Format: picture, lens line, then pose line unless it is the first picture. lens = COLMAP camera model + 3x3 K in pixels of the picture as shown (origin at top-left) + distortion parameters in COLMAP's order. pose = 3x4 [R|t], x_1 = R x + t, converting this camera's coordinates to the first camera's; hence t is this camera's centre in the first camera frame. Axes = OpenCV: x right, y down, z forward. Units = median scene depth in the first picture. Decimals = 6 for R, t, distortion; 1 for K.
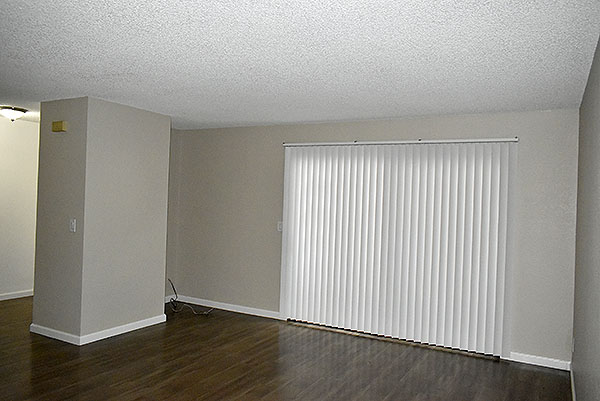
lens RADIAL K [[470.3, 0, 300.0], [0, 470.3, 200.5], [0, 0, 1]] dist [-0.004853, -0.001054]
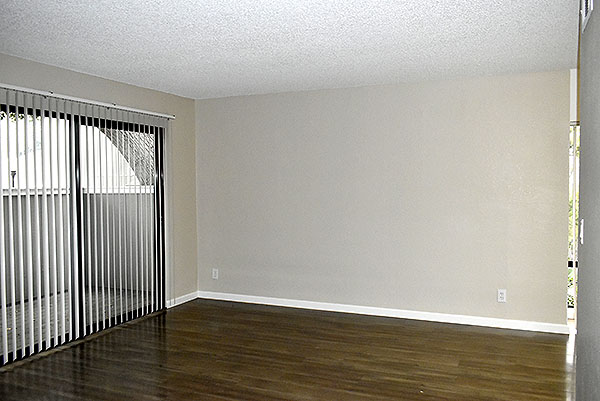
lens RADIAL K [[529.2, 0, 300.0], [0, 529.2, 200.5], [0, 0, 1]] dist [0.002029, 0.000411]
pose [[-0.087534, -0.071869, 0.993566, -0.940520], [0.001388, 0.997384, 0.072267, -0.019331], [-0.996161, 0.007705, -0.087206, 0.865409]]
